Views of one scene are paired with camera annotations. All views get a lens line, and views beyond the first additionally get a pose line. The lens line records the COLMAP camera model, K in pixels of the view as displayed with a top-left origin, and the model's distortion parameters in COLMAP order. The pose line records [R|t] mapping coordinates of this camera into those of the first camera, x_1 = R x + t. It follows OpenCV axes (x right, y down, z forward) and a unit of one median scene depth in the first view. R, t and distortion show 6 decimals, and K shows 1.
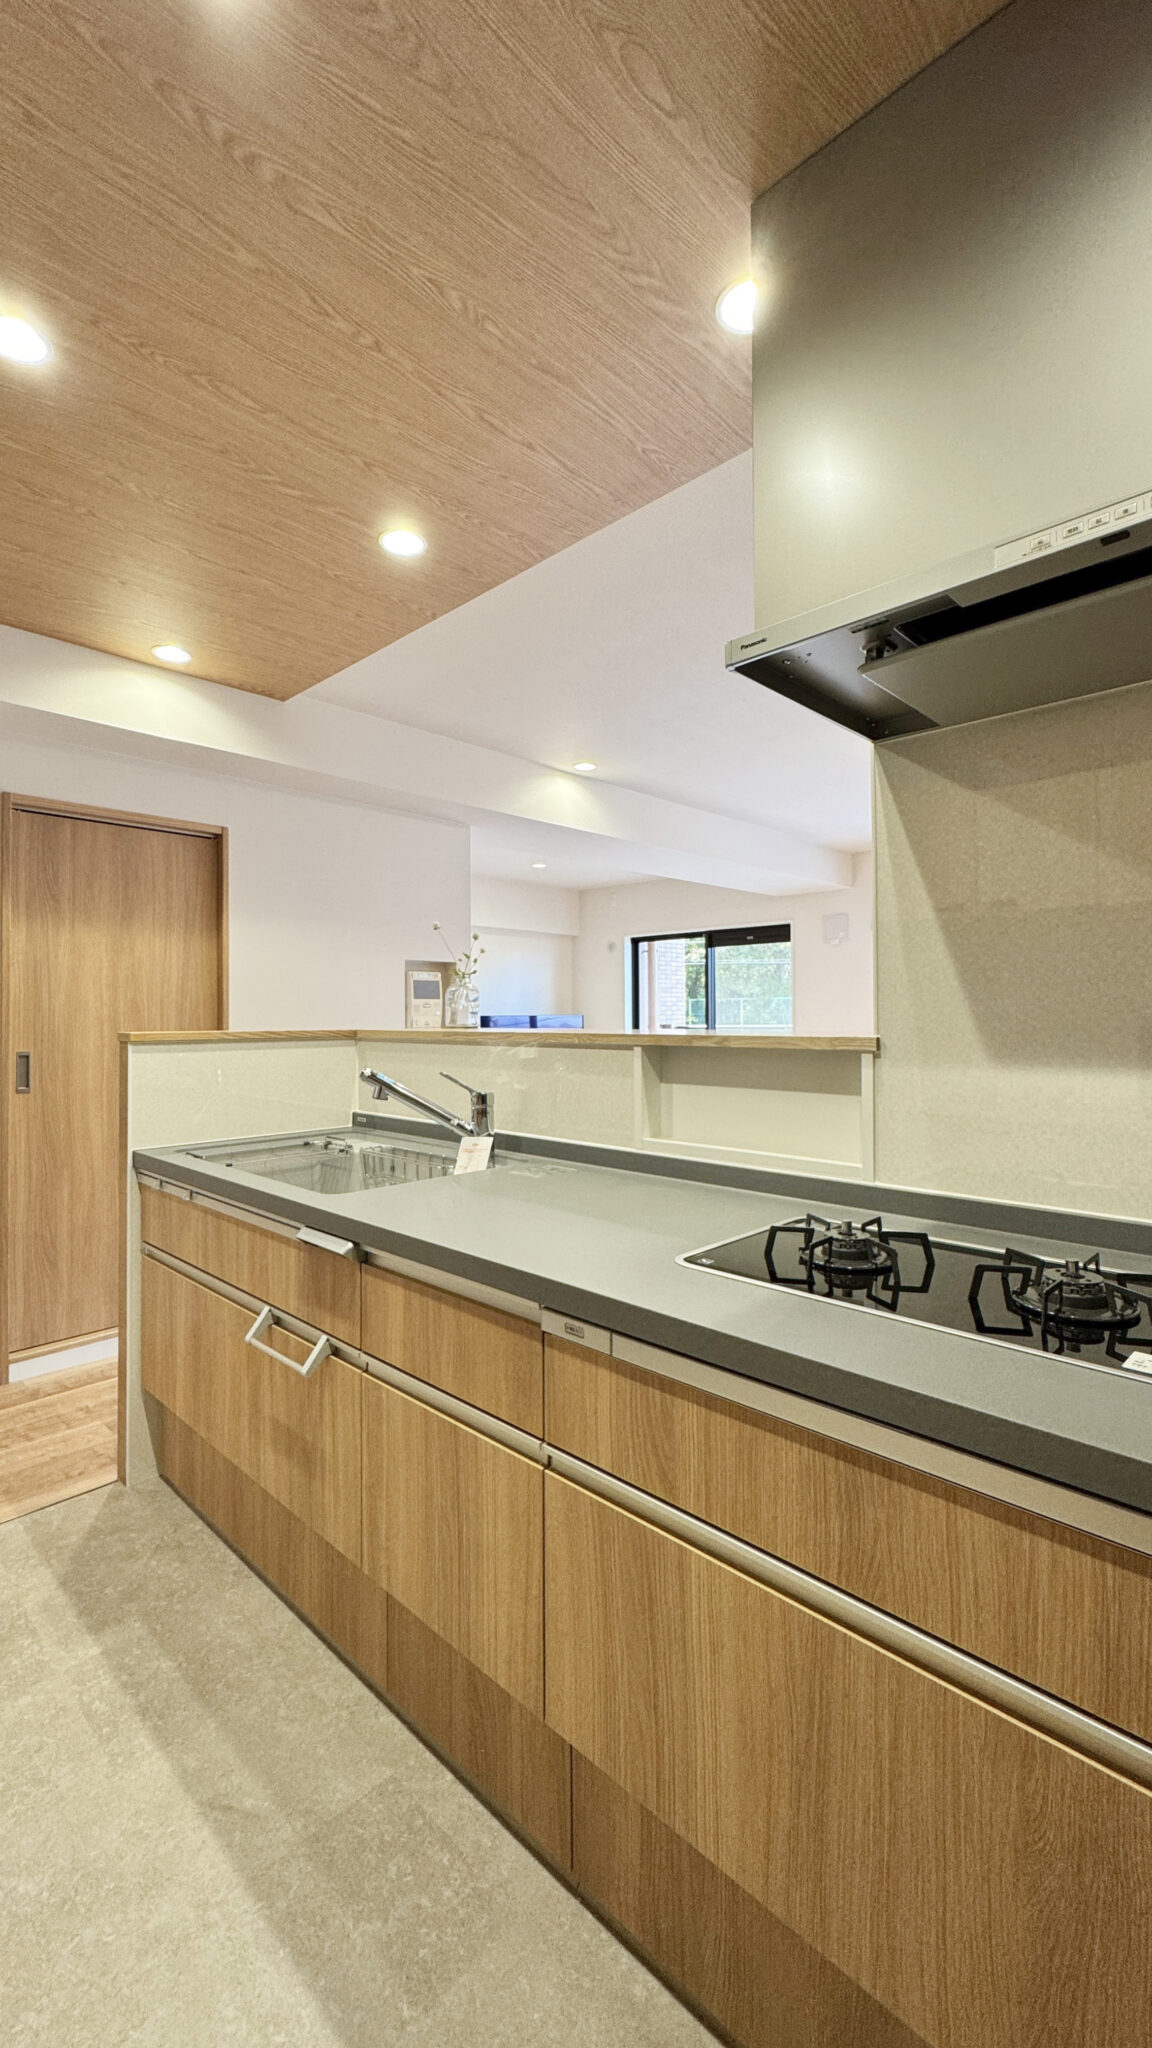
lens RADIAL K [[840.1, 0, 629.9], [0, 840.1, 995.2], [0, 0, 1]] dist [0.000420, -0.000428]
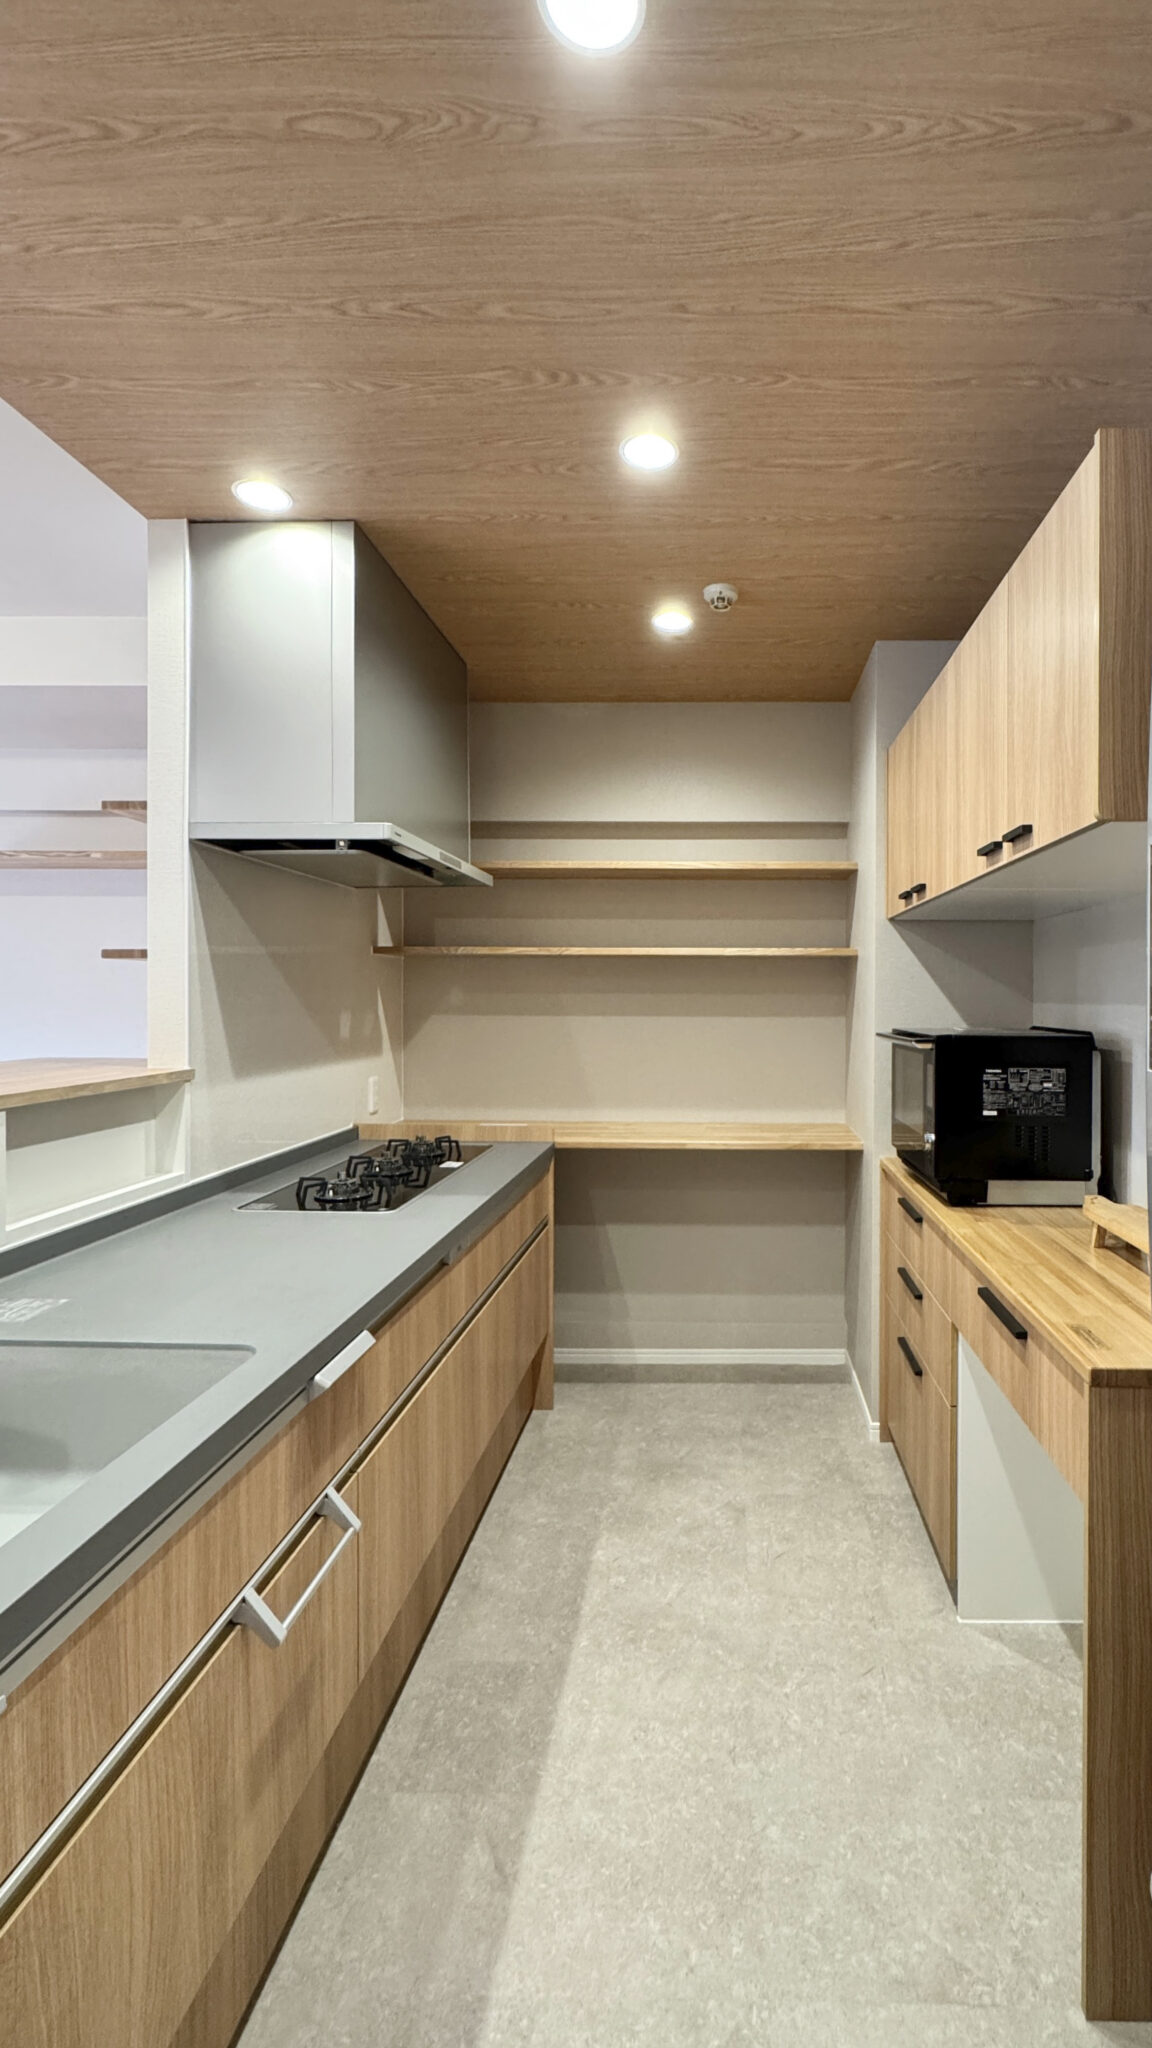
lens RADIAL K [[840.1, 0, 578.3], [0, 840.1, 1017.5], [0, 0, 1]] dist [0.000420, -0.000428]
pose [[-0.525627, -0.008272, 0.850675, -1.409144], [-0.006973, 0.999961, 0.005415, -0.050507], [-0.850687, -0.003086, -0.525664, 1.488217]]
